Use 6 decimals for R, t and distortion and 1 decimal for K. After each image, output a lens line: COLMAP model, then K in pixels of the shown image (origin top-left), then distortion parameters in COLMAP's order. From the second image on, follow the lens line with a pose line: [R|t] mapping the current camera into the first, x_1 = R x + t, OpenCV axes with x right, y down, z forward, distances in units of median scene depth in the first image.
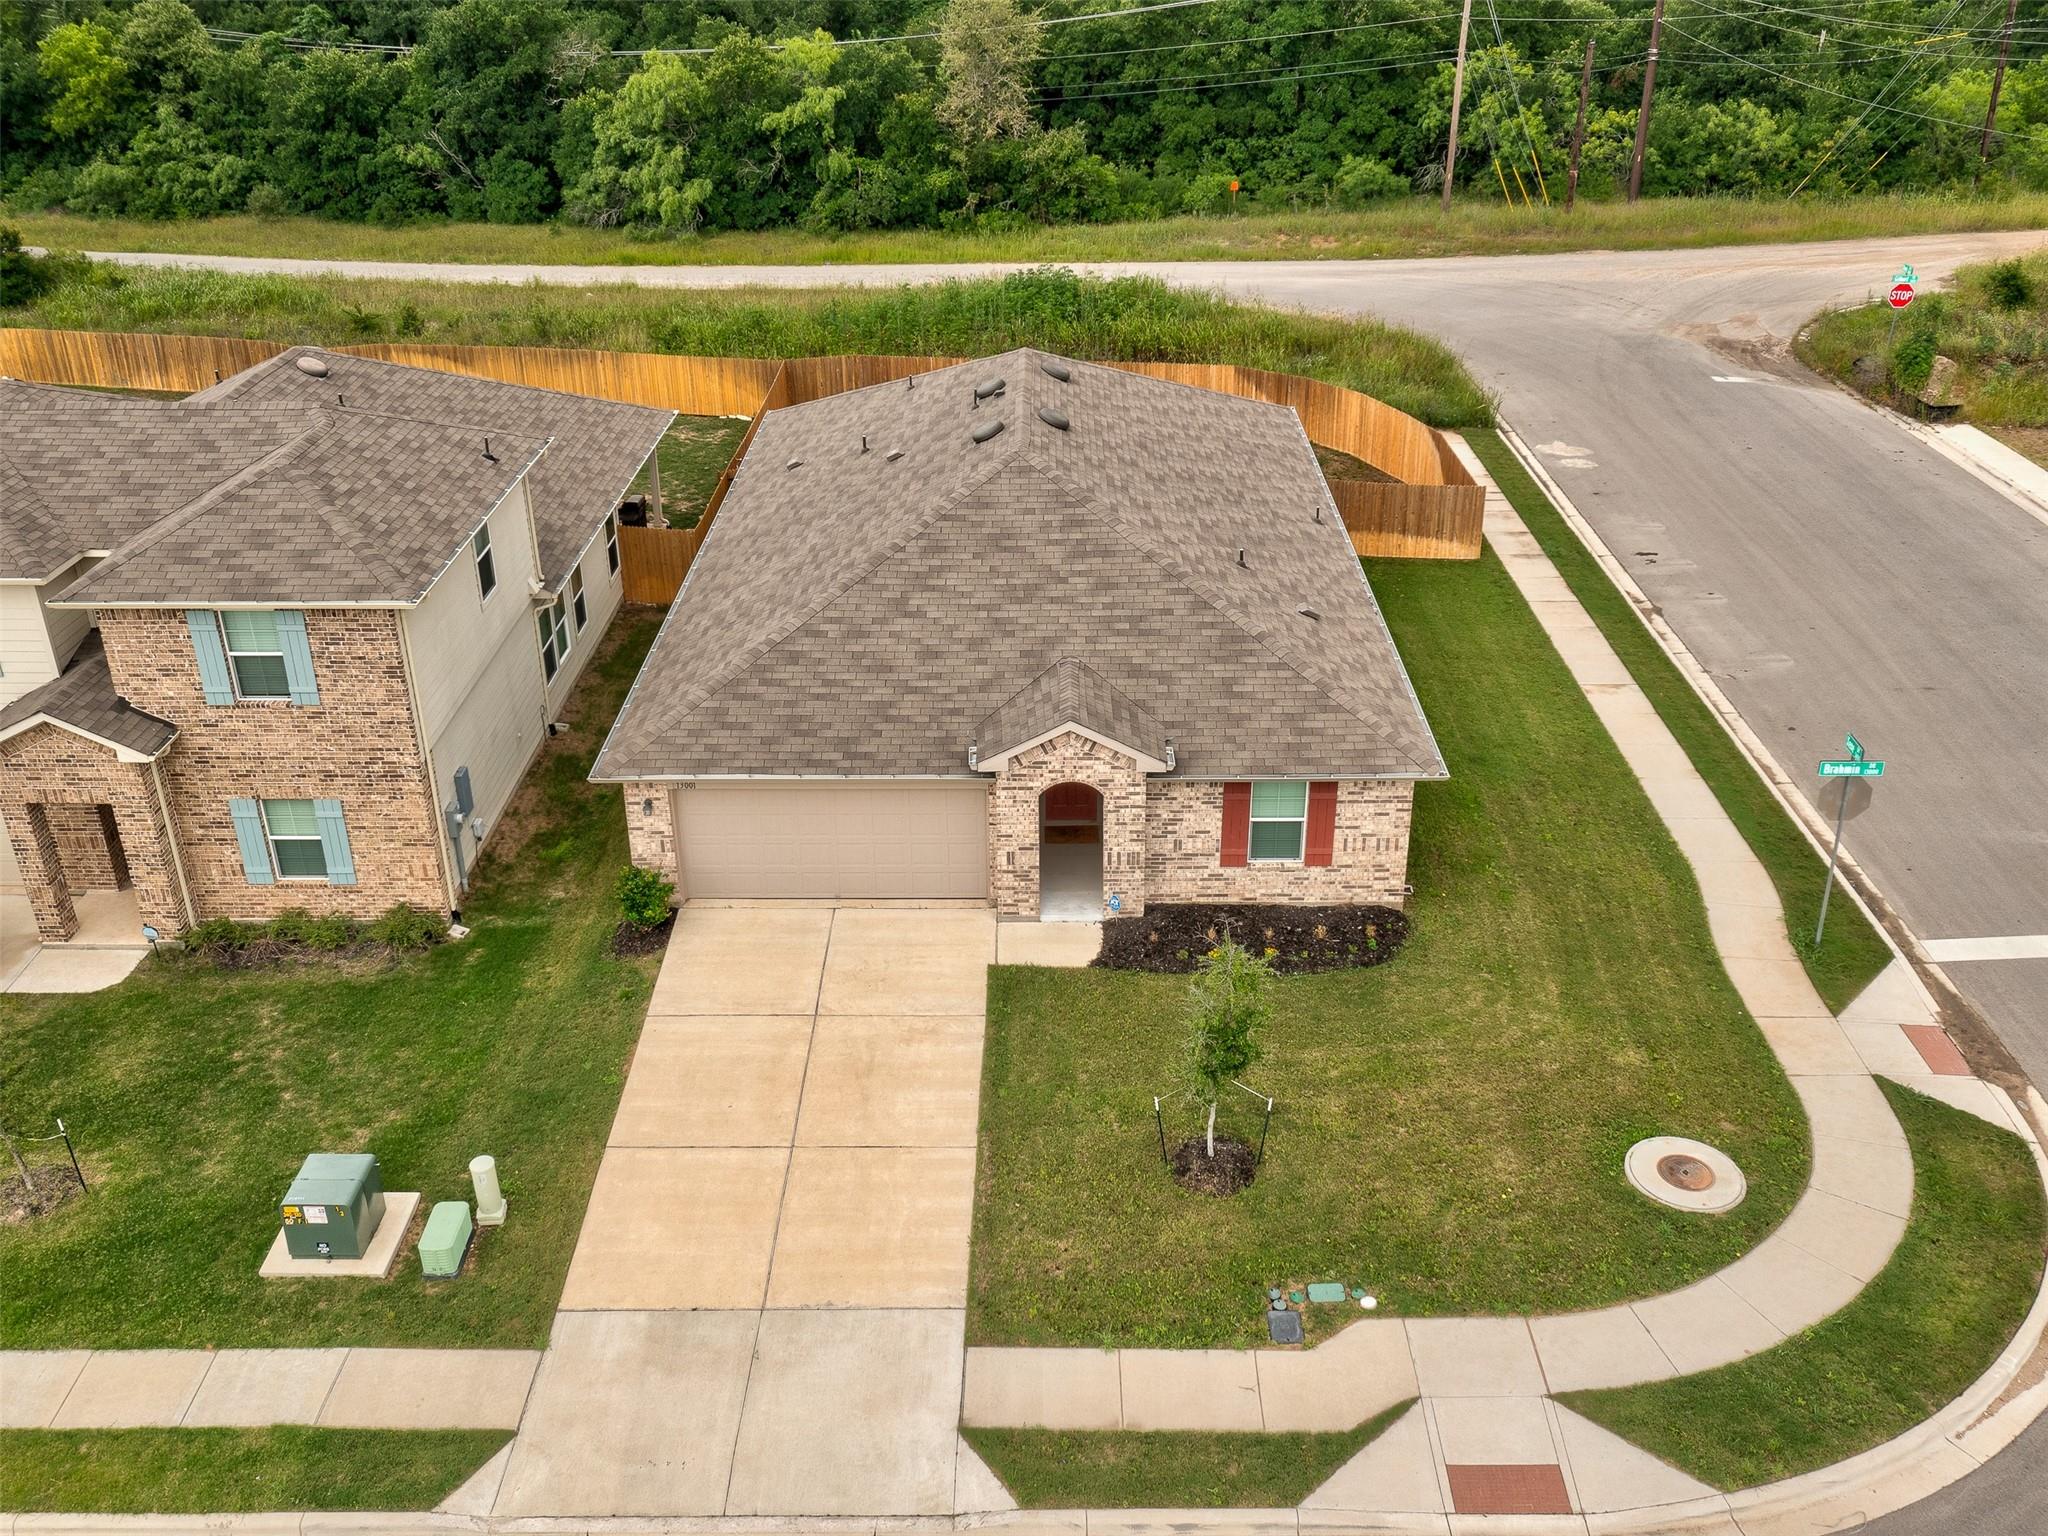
lens RADIAL K [[1836.8, 0, 1024.0], [0, 1836.8, 768.0], [0, 0, 1]] dist [0.016308, 0.007450]
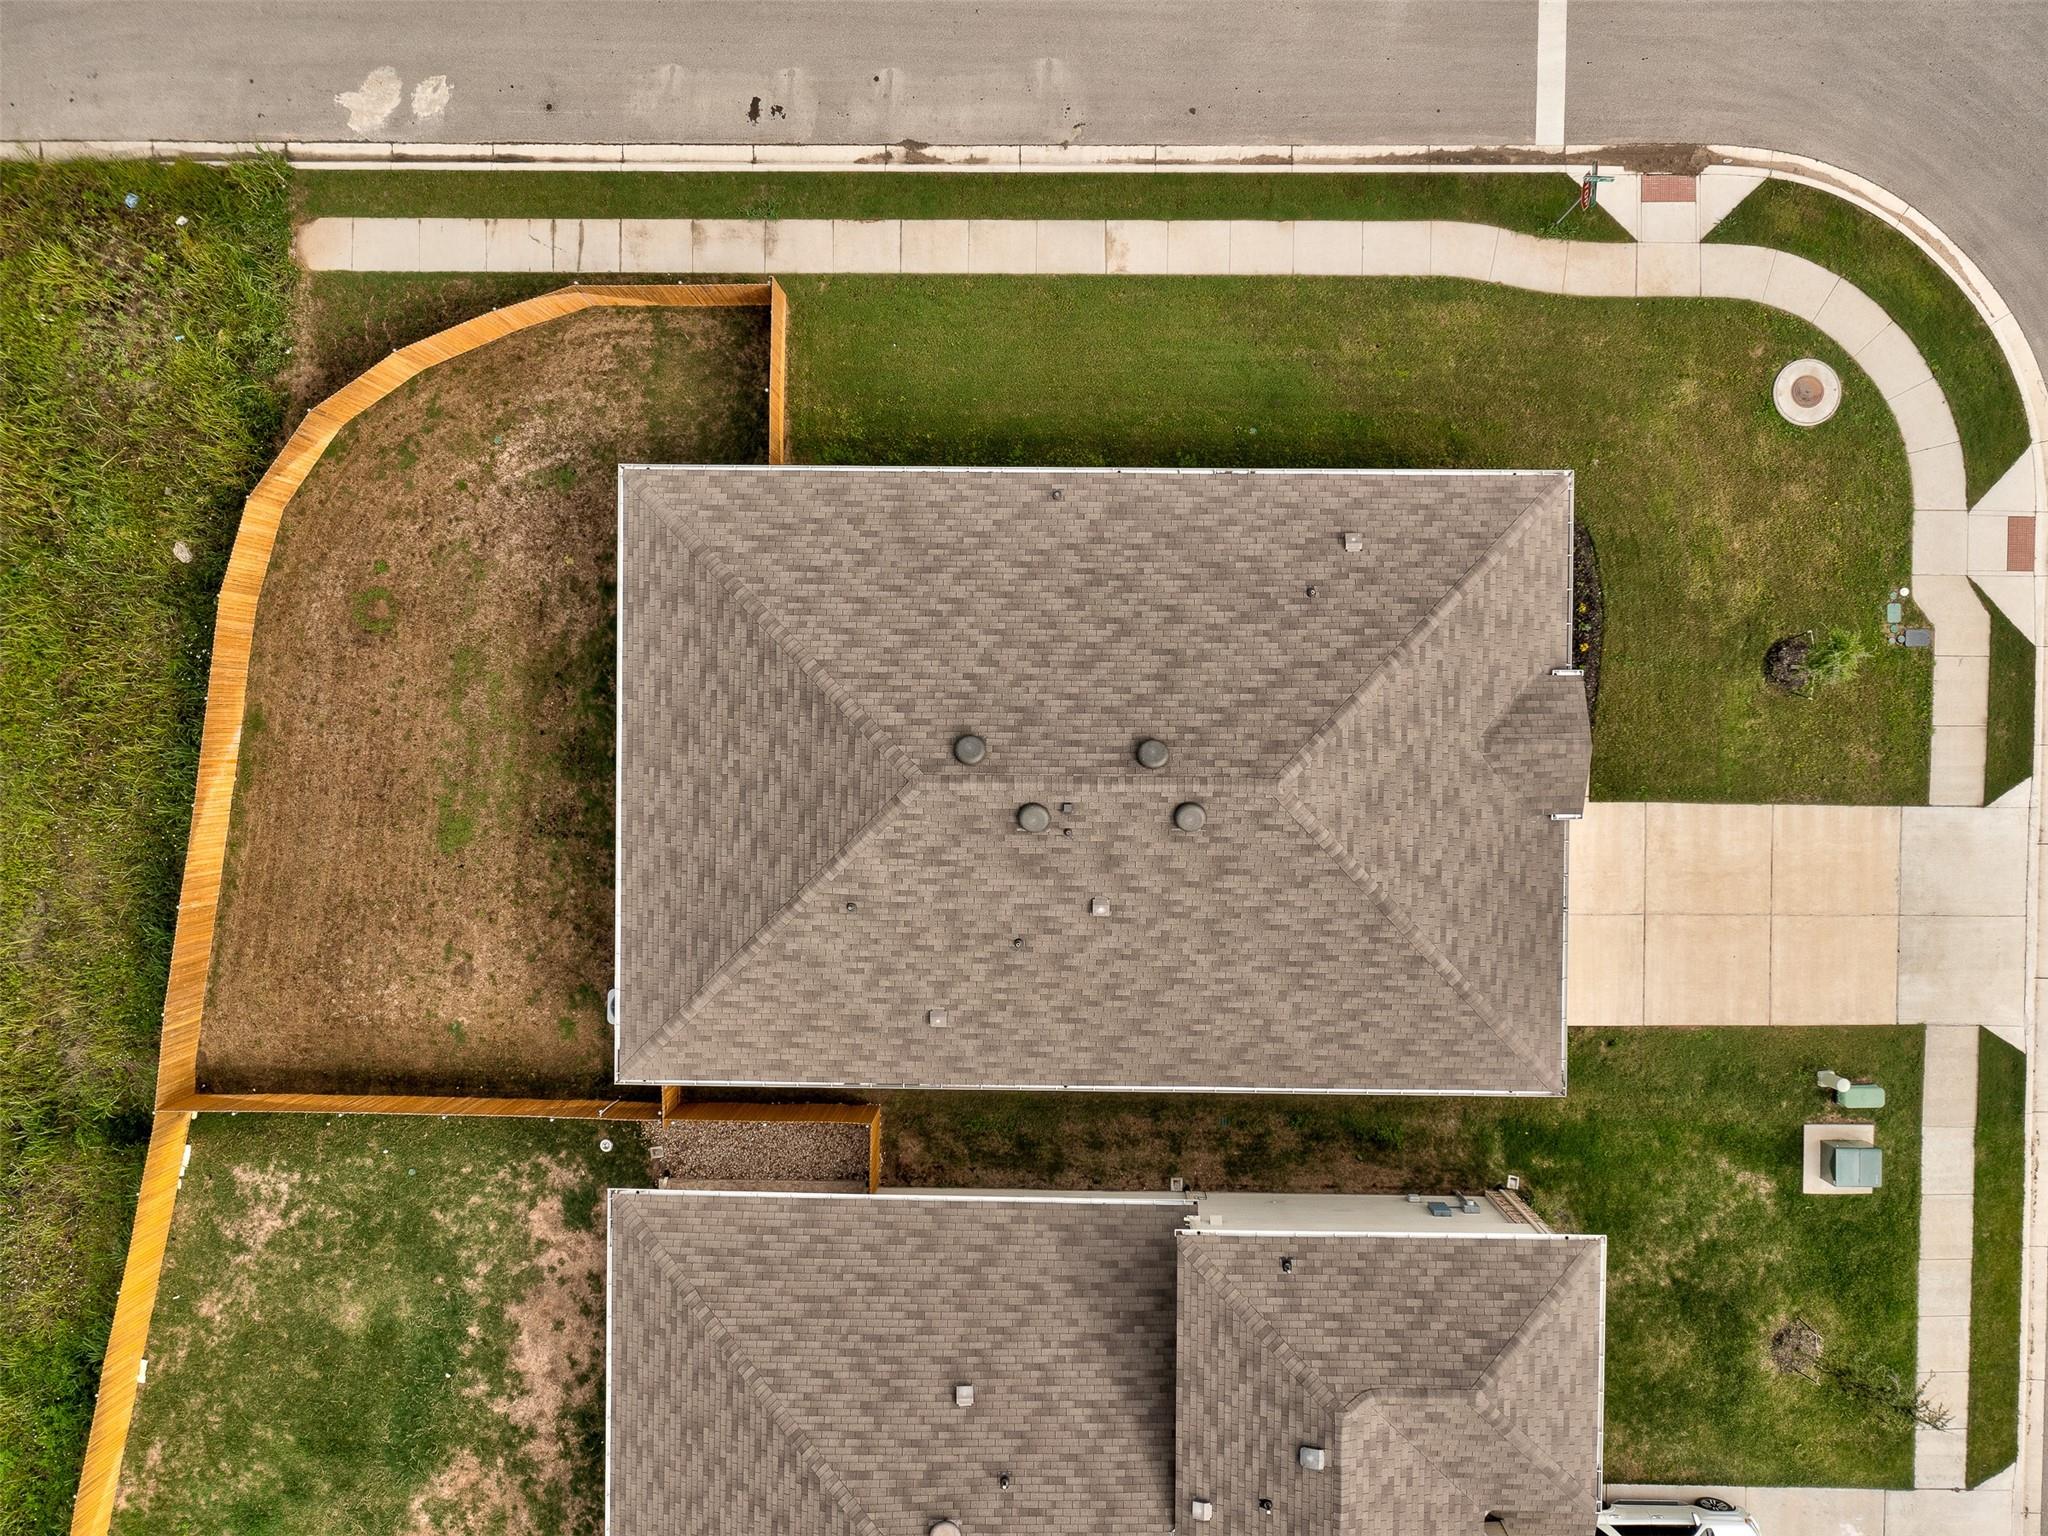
lens RADIAL K [[1836.8, 0, 1024.0], [0, 1836.8, 768.0], [0, 0, 1]] dist [0.016308, 0.007450]
pose [[-0.004726, -0.999940, -0.009888, 0.022665], [0.470813, -0.010949, 0.882165, -1.329690], [-0.882220, -0.000486, 0.470836, 0.673517]]
